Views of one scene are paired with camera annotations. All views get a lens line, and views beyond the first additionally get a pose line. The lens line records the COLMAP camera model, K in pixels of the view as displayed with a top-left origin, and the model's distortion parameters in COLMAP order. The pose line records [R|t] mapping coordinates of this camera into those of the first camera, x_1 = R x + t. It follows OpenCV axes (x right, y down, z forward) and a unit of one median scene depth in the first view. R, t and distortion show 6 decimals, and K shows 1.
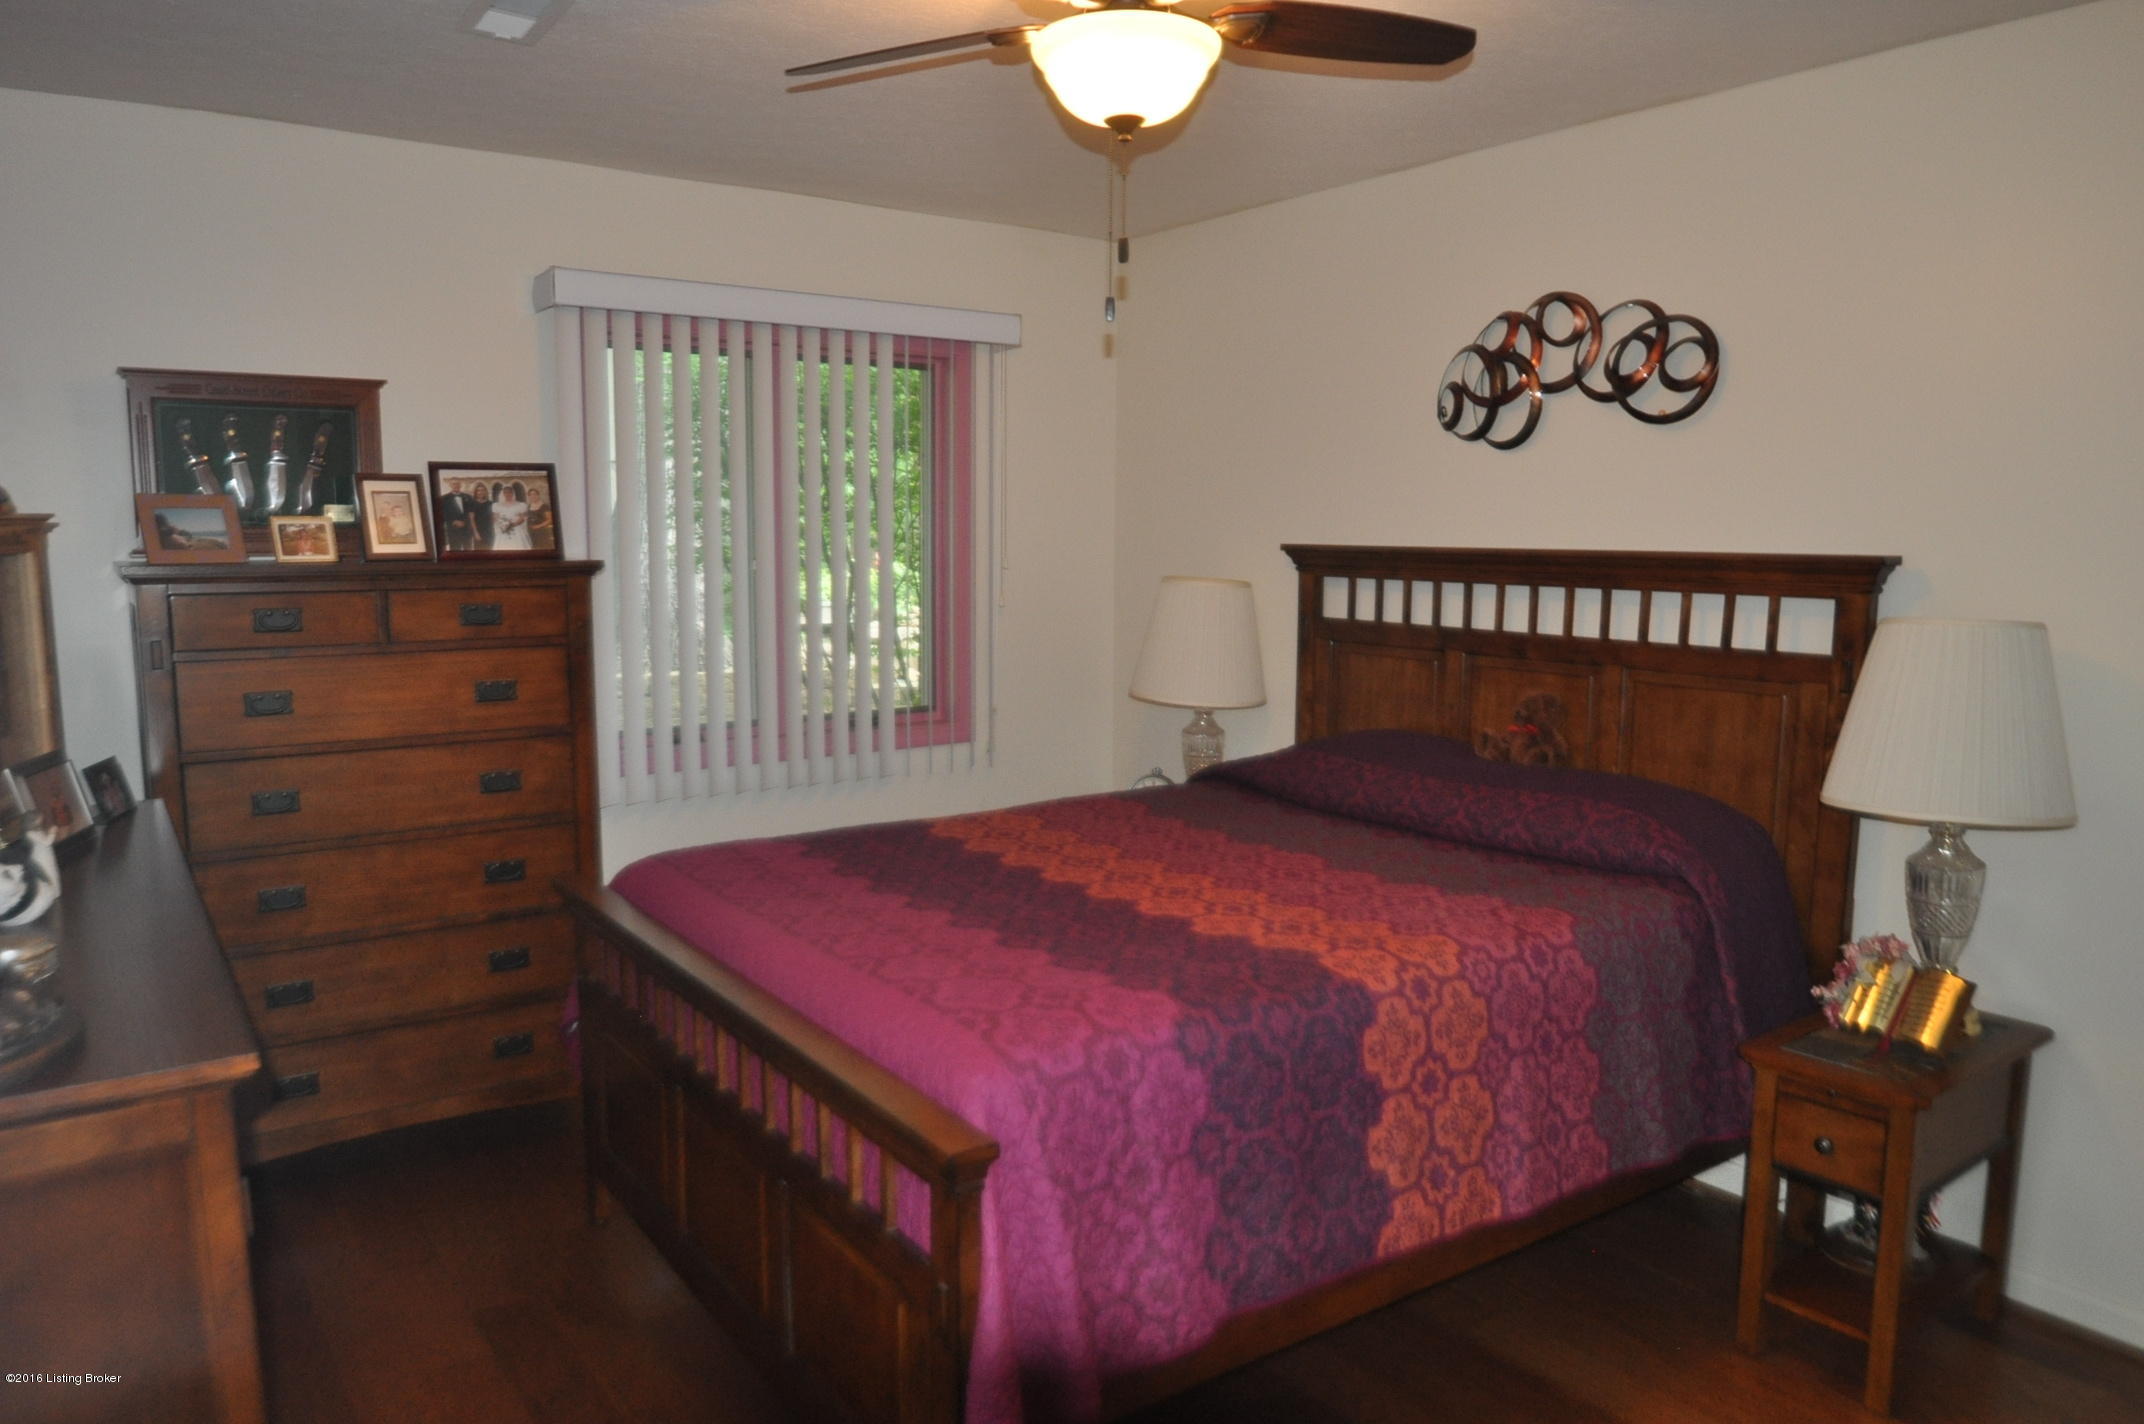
lens RADIAL K [[1459.0, 0, 1032.8], [0, 1459.0, 720.4], [0, 0, 1]] dist [-0.032715, 0.000347]
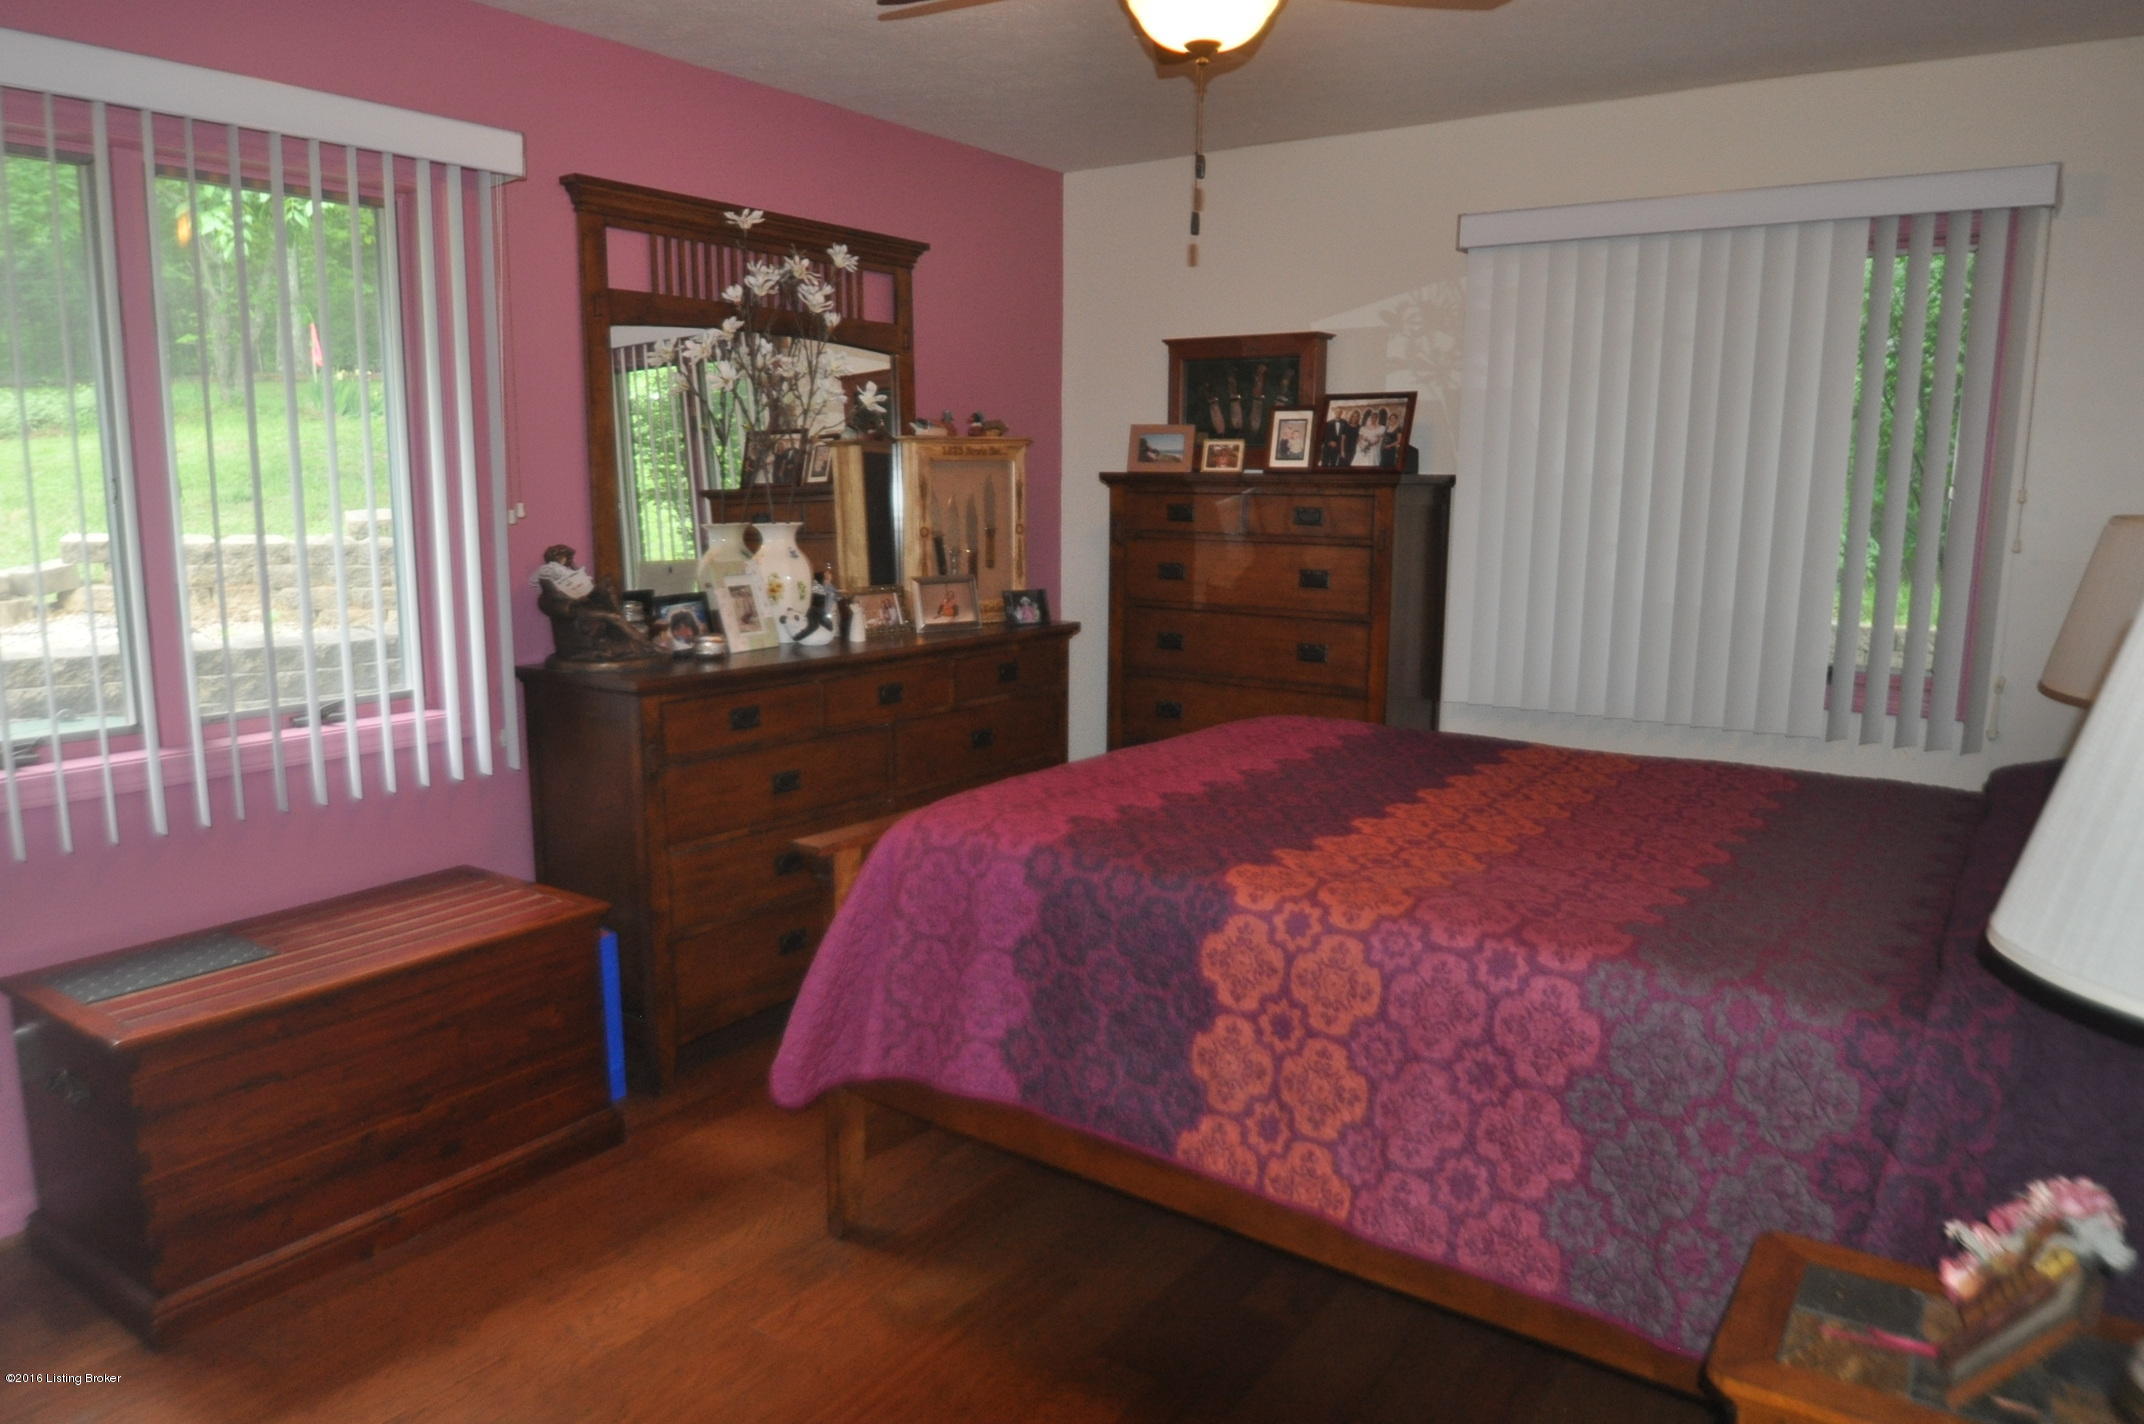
lens RADIAL K [[1459.0, 0, 1032.8], [0, 1459.0, 720.4], [0, 0, 1]] dist [-0.032715, 0.000347]
pose [[0.317858, 0.158117, -0.934861, 0.737555], [-0.129145, 0.984027, 0.122523, -0.022947], [0.939302, 0.081788, 0.333201, 0.371731]]
